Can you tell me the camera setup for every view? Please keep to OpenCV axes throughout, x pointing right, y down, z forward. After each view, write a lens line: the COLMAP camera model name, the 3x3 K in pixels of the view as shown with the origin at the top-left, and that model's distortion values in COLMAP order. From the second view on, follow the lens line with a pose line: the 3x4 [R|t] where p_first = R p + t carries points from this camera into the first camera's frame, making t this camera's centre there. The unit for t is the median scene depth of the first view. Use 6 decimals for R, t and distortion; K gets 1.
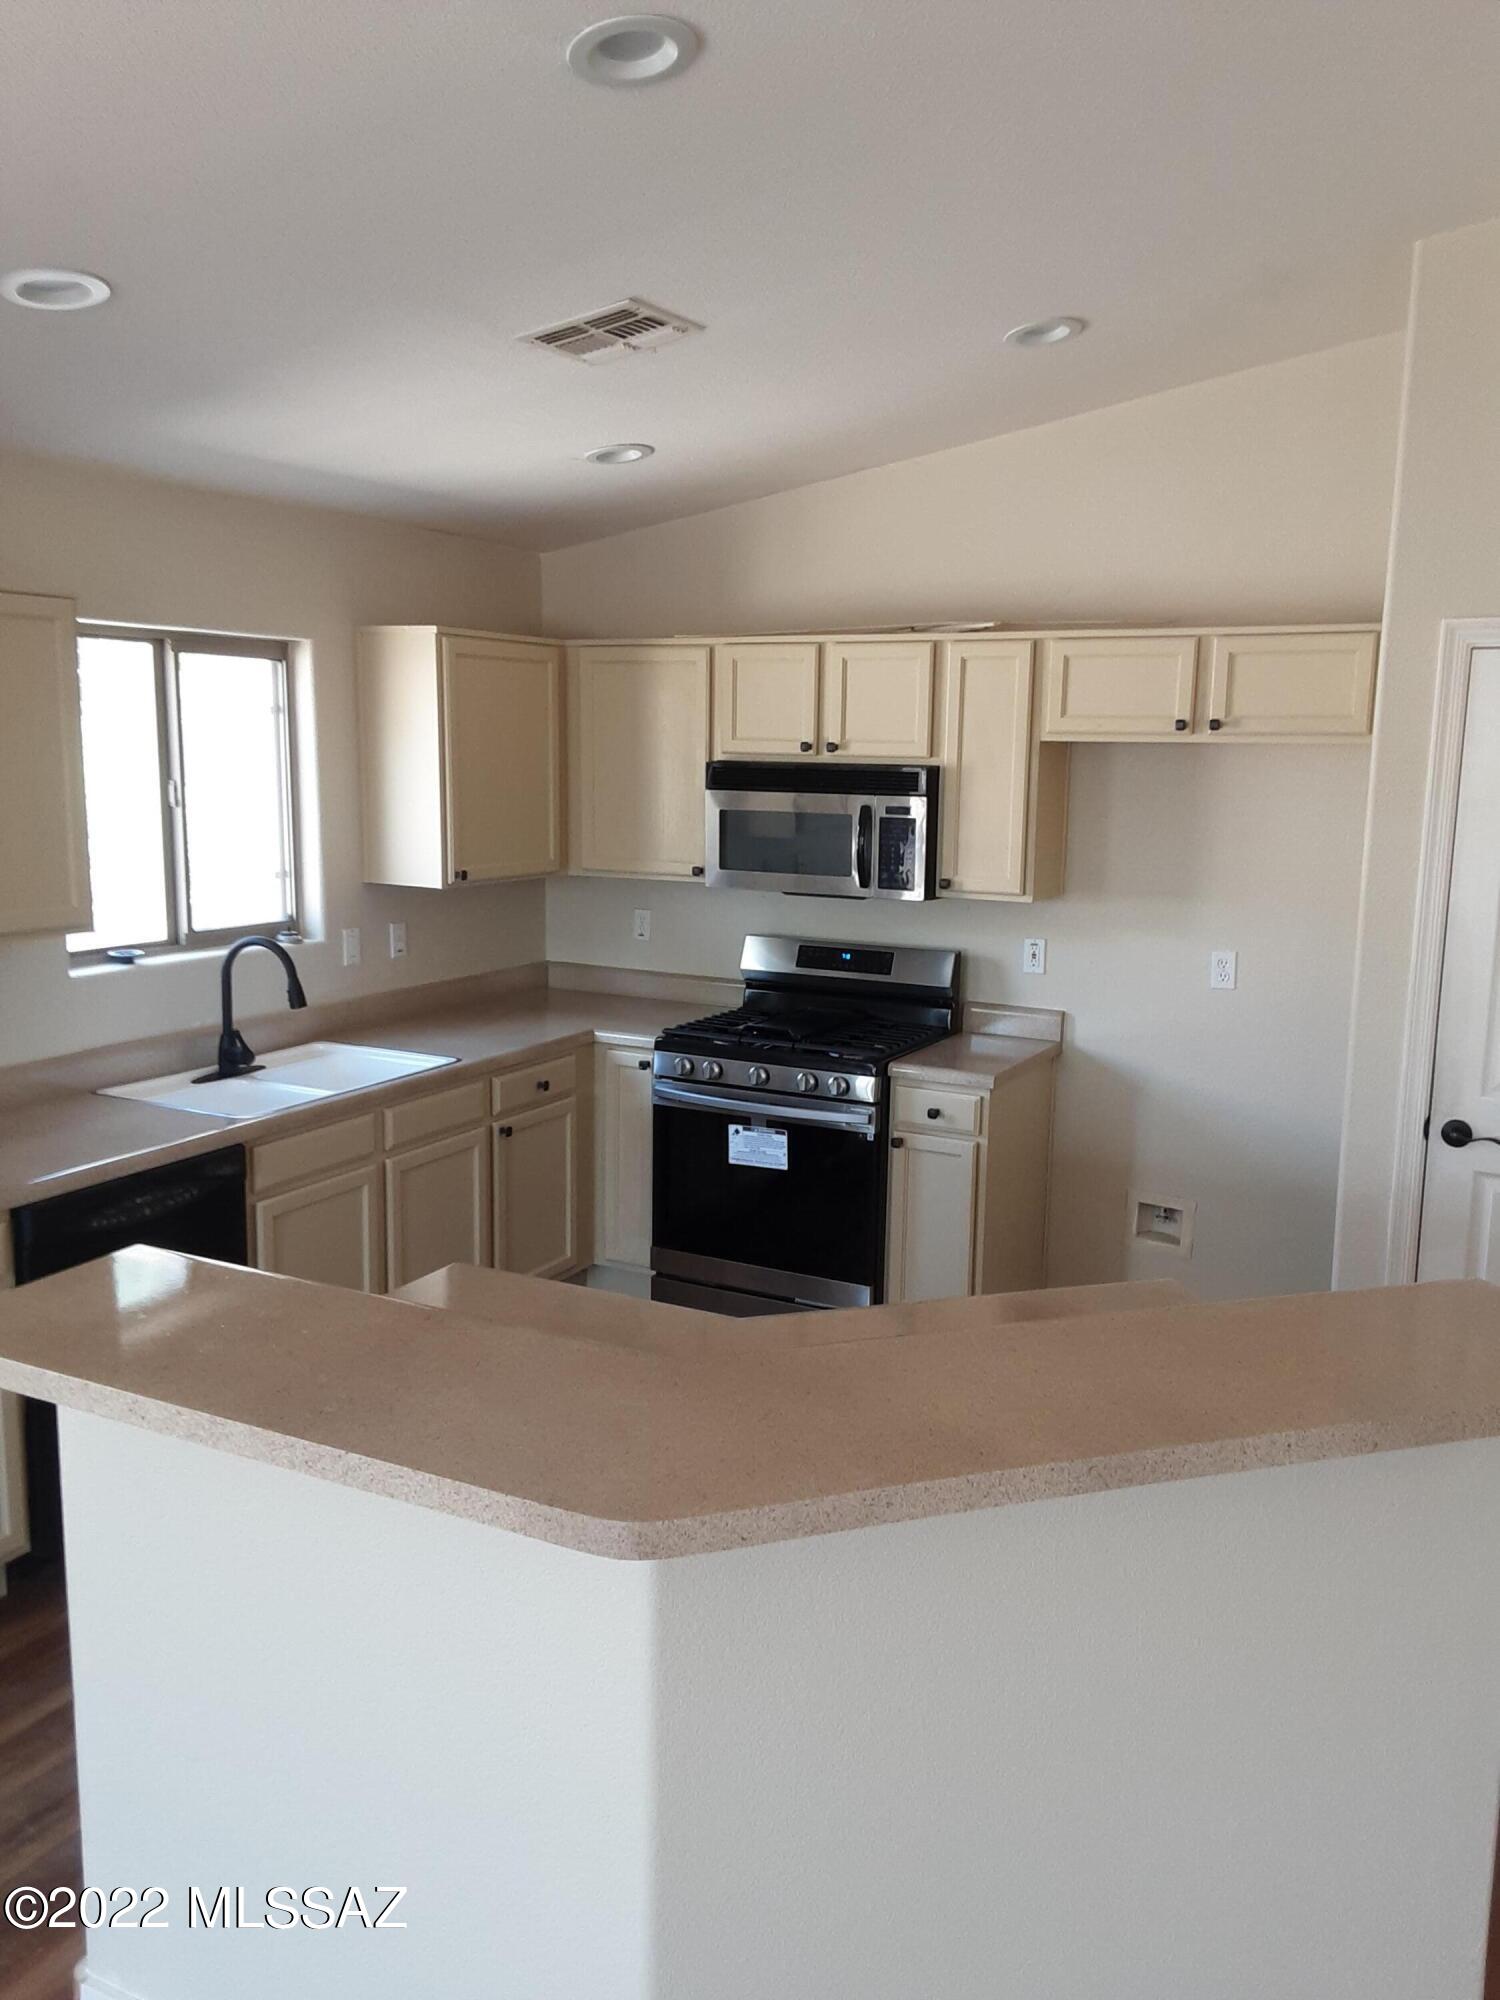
lens RADIAL K [[1599.5, 0, 774.0], [0, 1599.5, 1008.0], [0, 0, 1]] dist [0.115200, -0.158834]
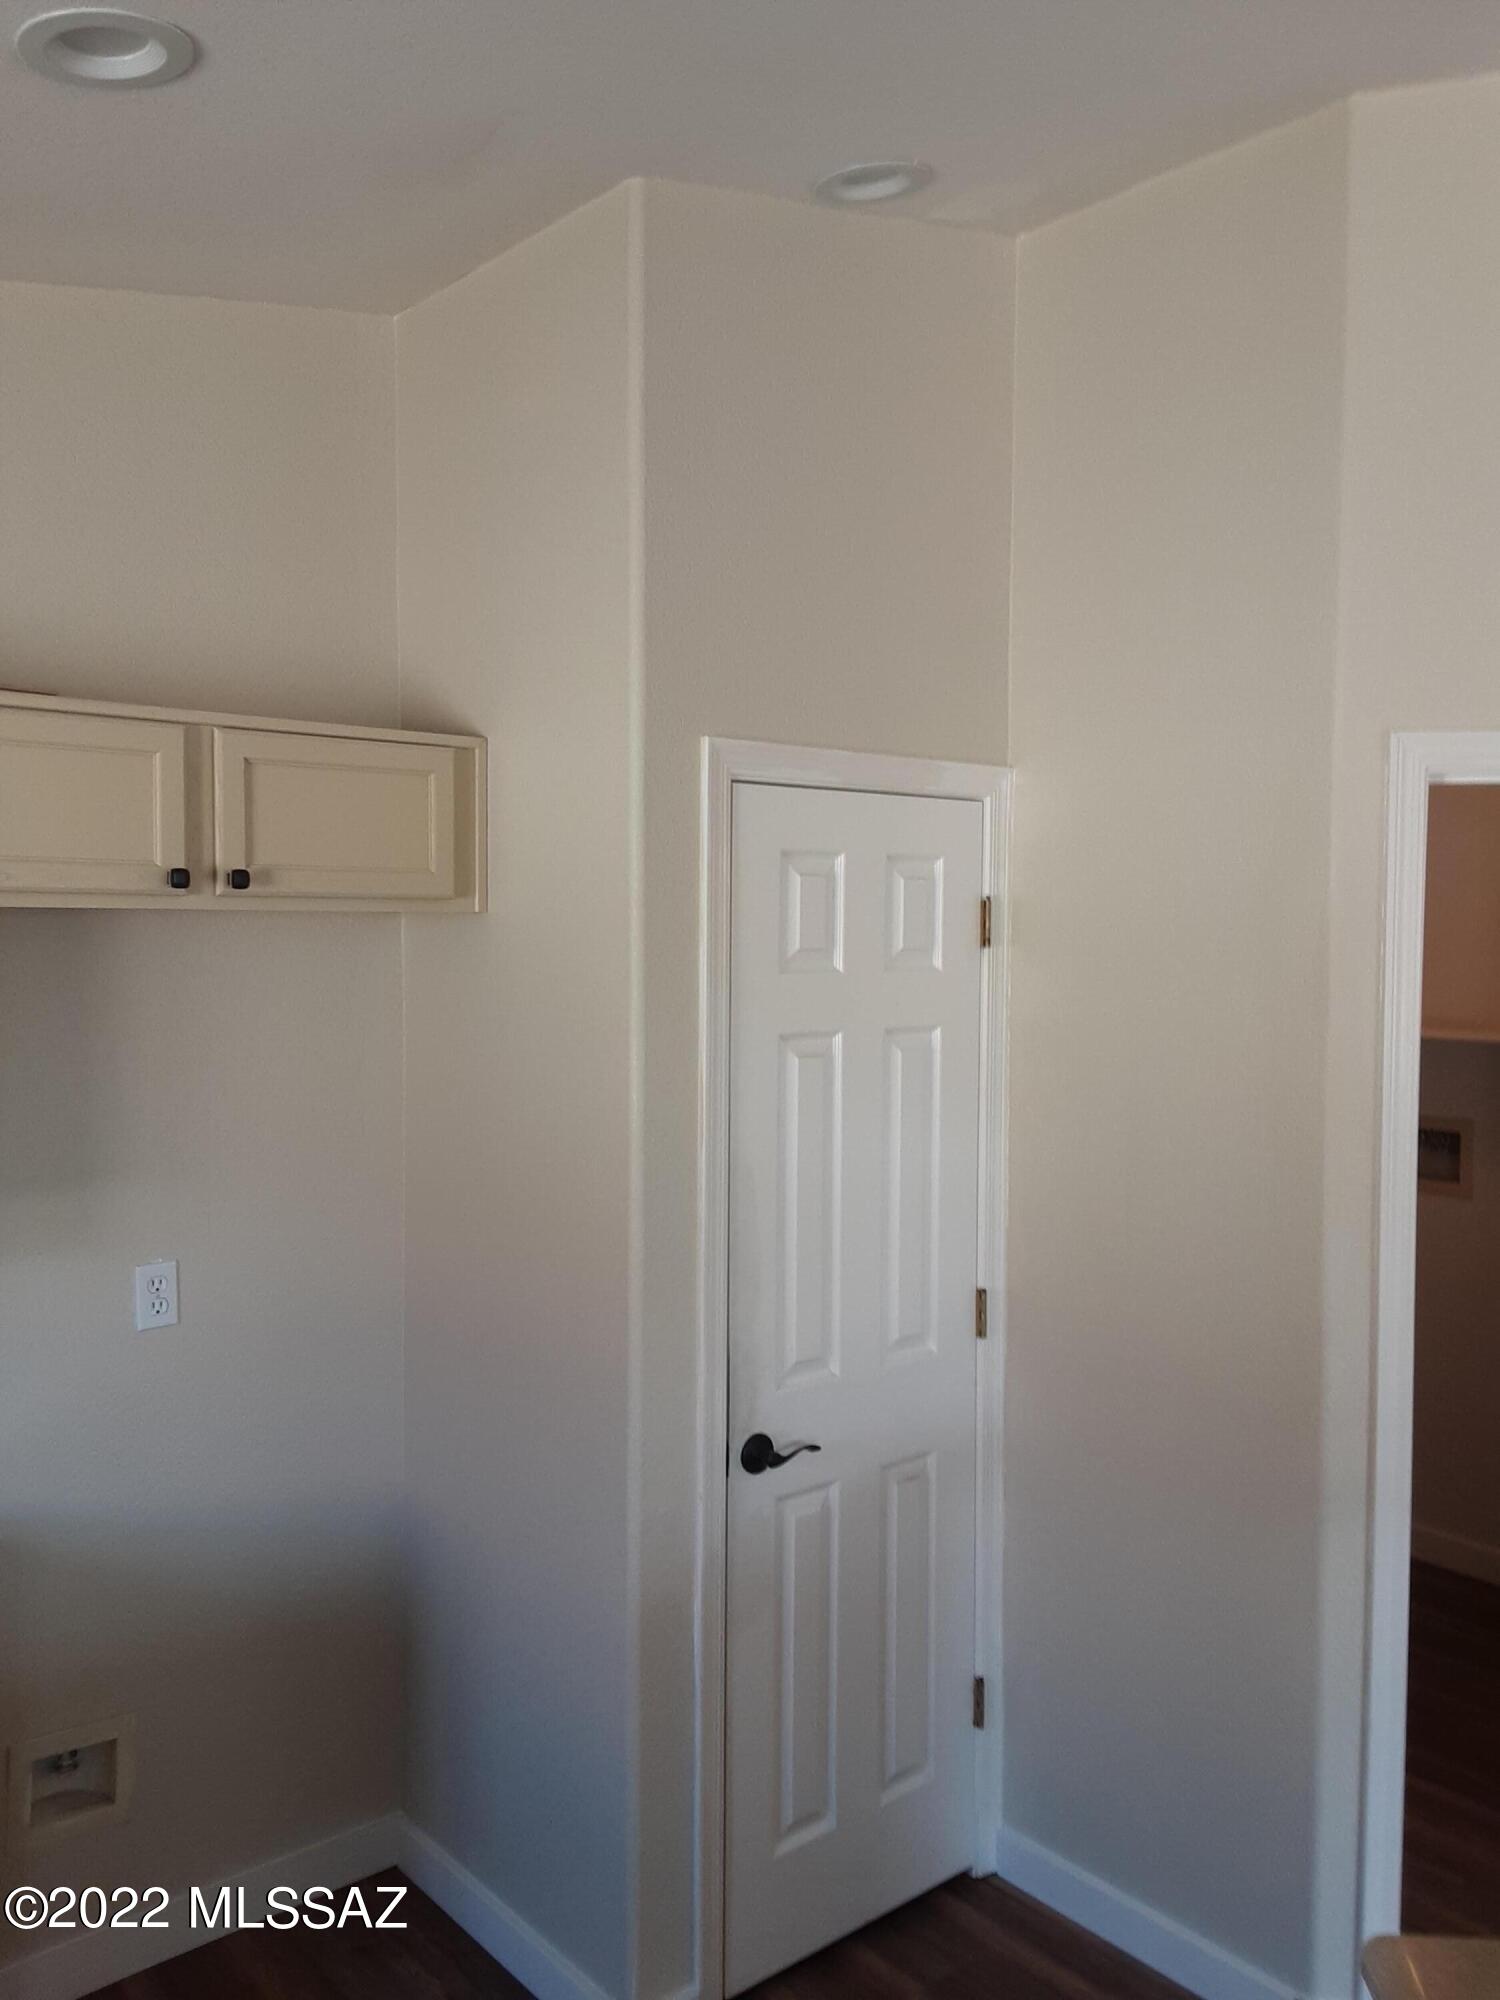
lens RADIAL K [[1599.5, 0, 774.0], [0, 1599.5, 1008.0], [0, 0, 1]] dist [0.115200, -0.158834]
pose [[0.377725, -0.064027, 0.923701, -0.172286], [0.155640, 0.987802, 0.004826, -0.094309], [-0.912743, 0.141942, 0.383083, 0.559440]]
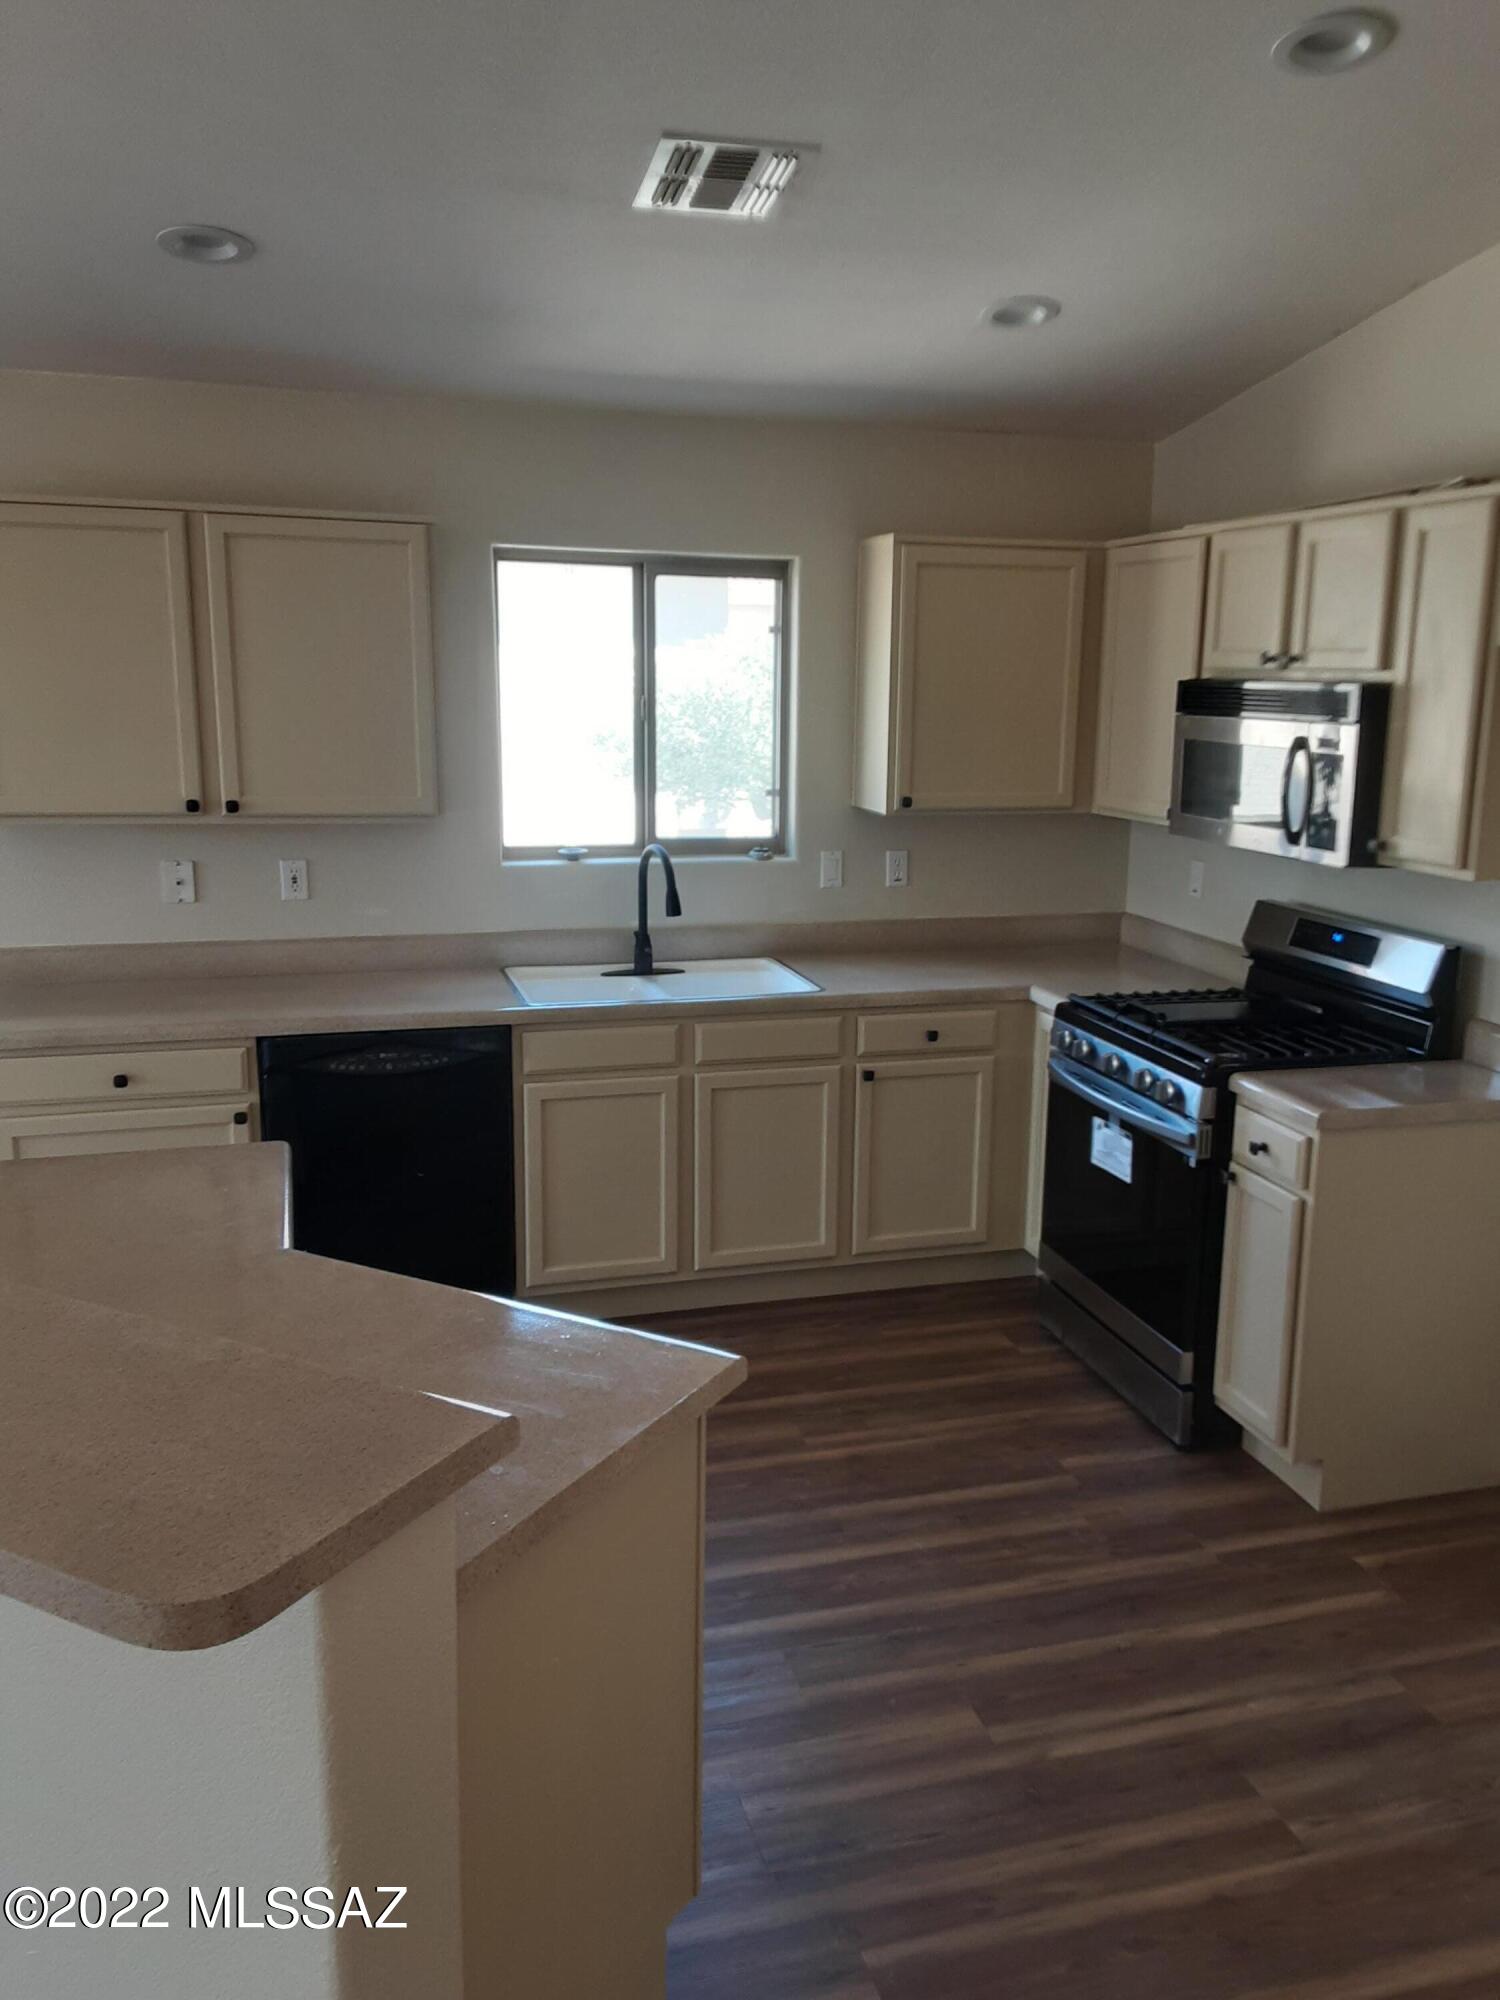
lens RADIAL K [[1599.5, 0, 774.0], [0, 1599.5, 1008.0], [0, 0, 1]] dist [0.115200, -0.158834]
pose [[0.694605, 0.145002, -0.704627, 0.444214], [-0.124581, 0.988922, 0.080697, -0.030306], [0.708523, 0.031730, 0.704974, 0.293251]]
